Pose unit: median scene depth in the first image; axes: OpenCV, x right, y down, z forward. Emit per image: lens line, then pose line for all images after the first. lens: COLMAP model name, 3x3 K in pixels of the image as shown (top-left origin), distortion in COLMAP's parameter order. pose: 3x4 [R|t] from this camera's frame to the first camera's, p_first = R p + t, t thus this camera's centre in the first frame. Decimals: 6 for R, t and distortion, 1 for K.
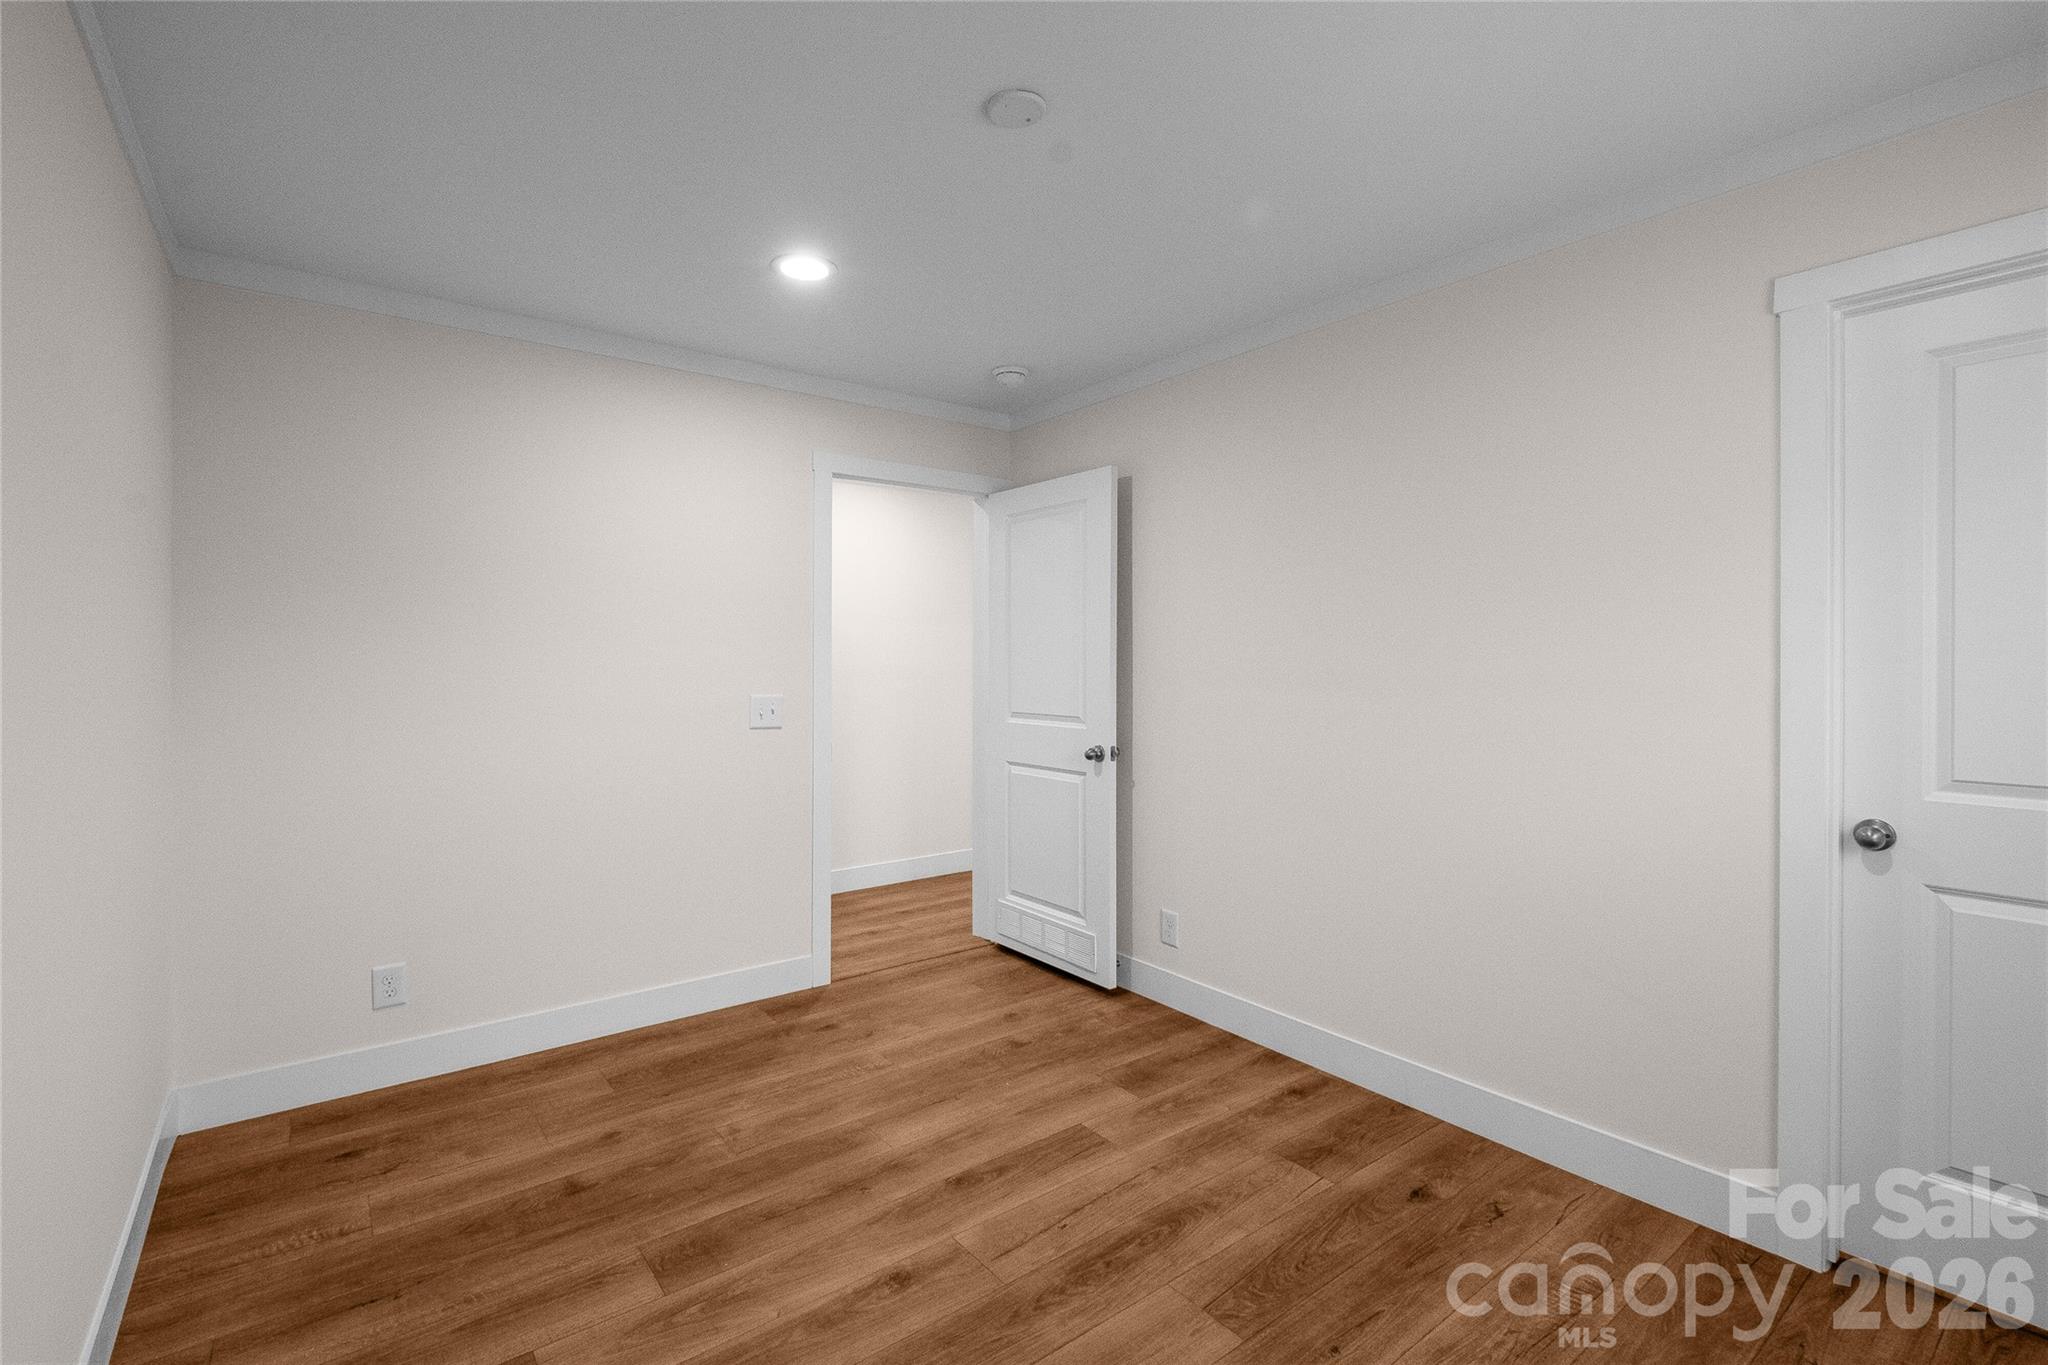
lens RADIAL K [[928.4, 0, 1015.6], [0, 928.4, 659.9], [0, 0, 1]] dist [0.010958, -0.004917]
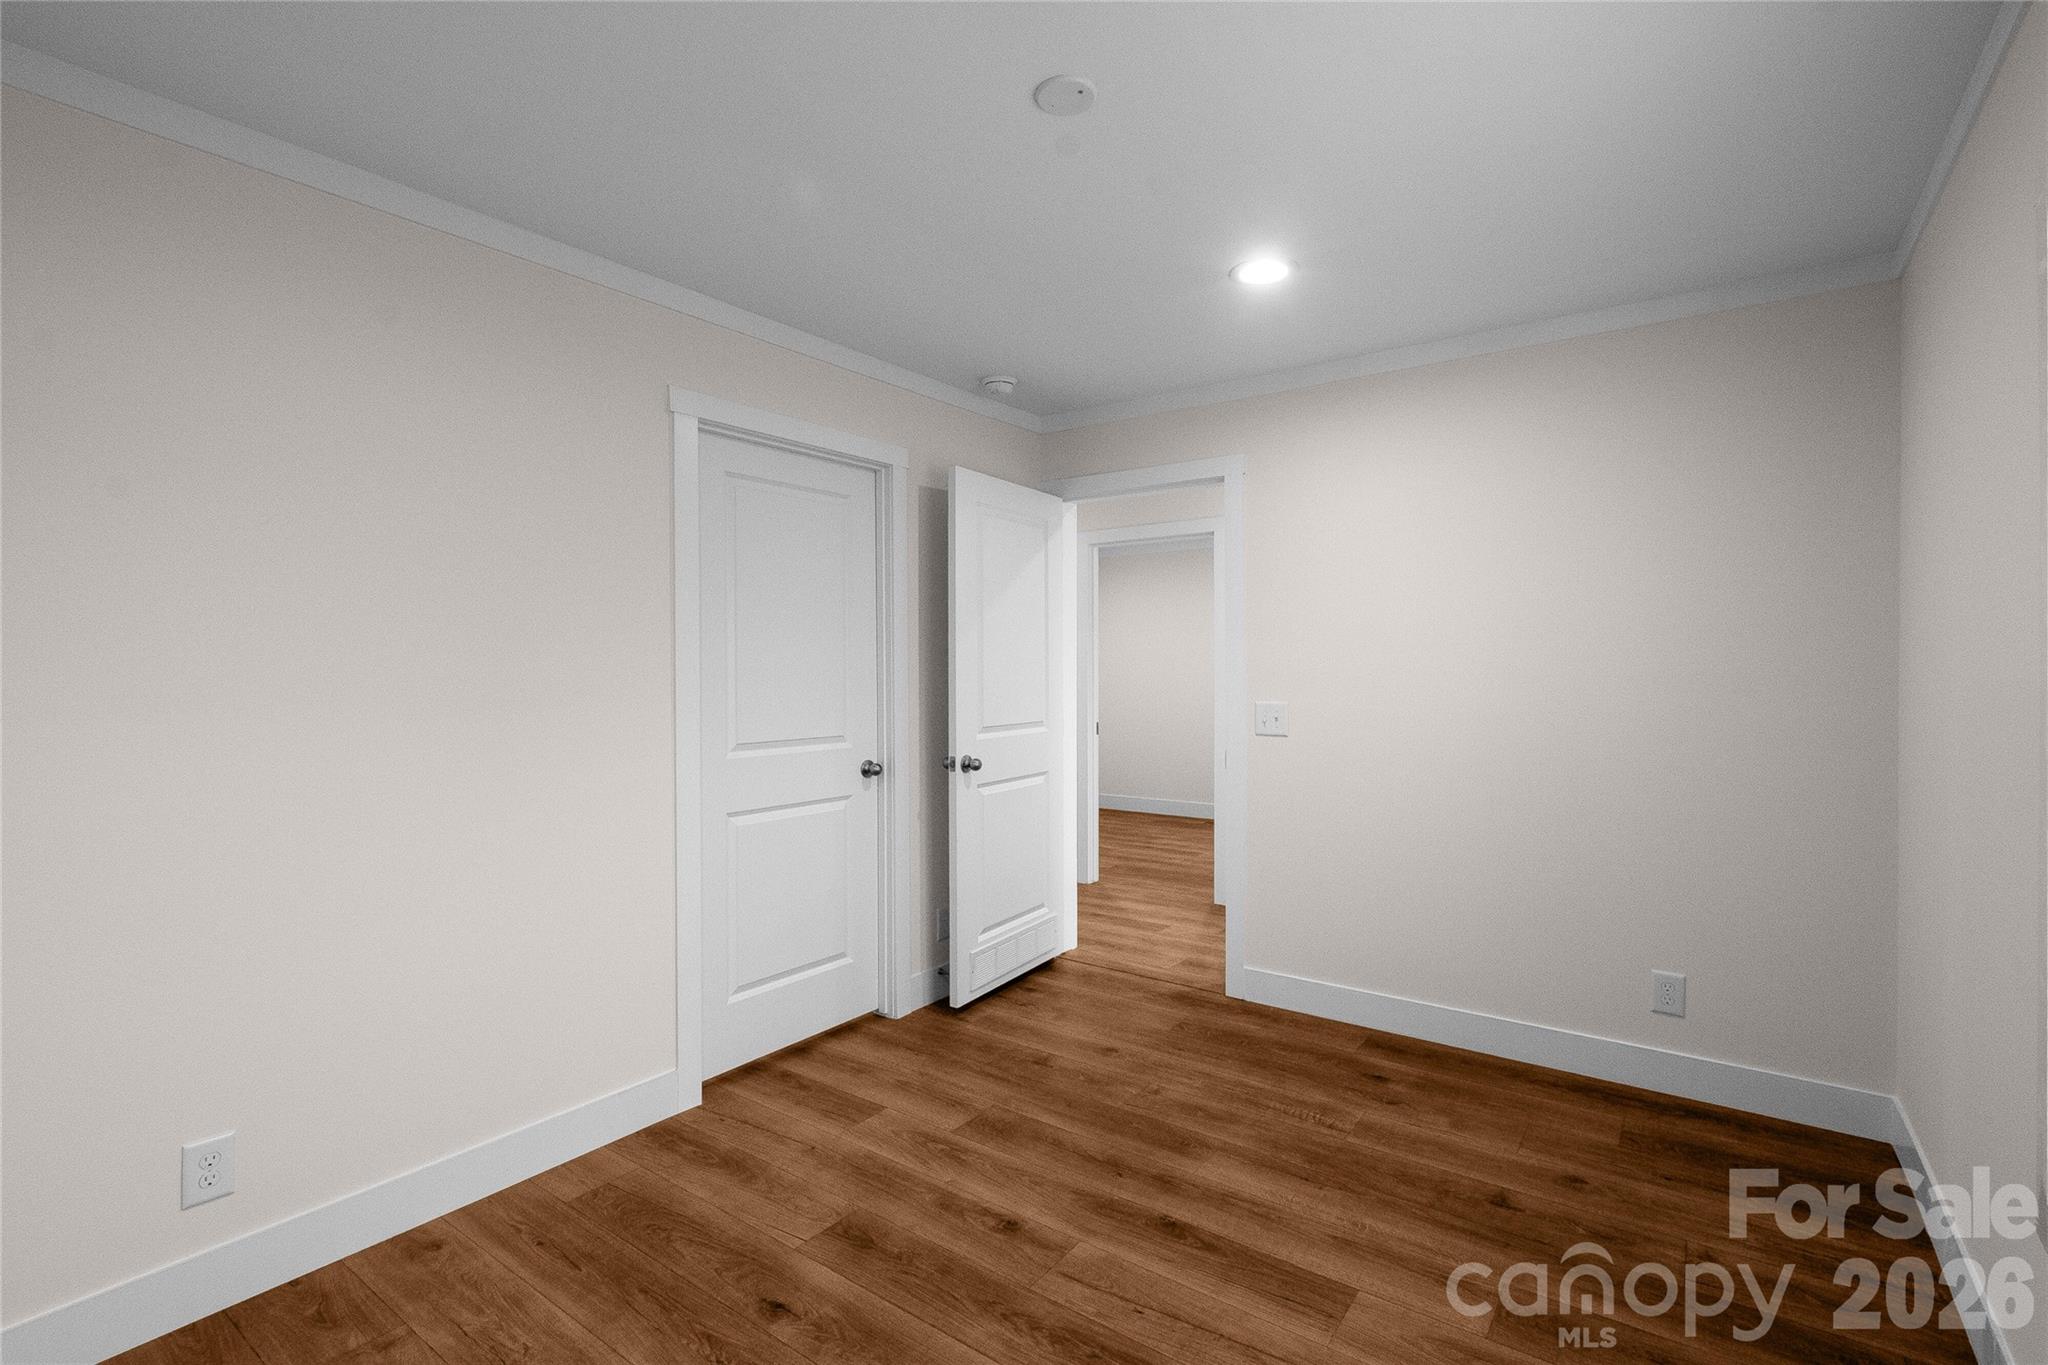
lens RADIAL K [[928.4, 0, 1035.1], [0, 928.4, 687.1], [0, 0, 1]] dist [0.010958, -0.004917]
pose [[0.293933, 0.026025, -0.955472, 0.938194], [-0.004957, 0.999657, 0.025703, -0.009303], [0.955813, -0.002819, 0.293961, 0.708829]]
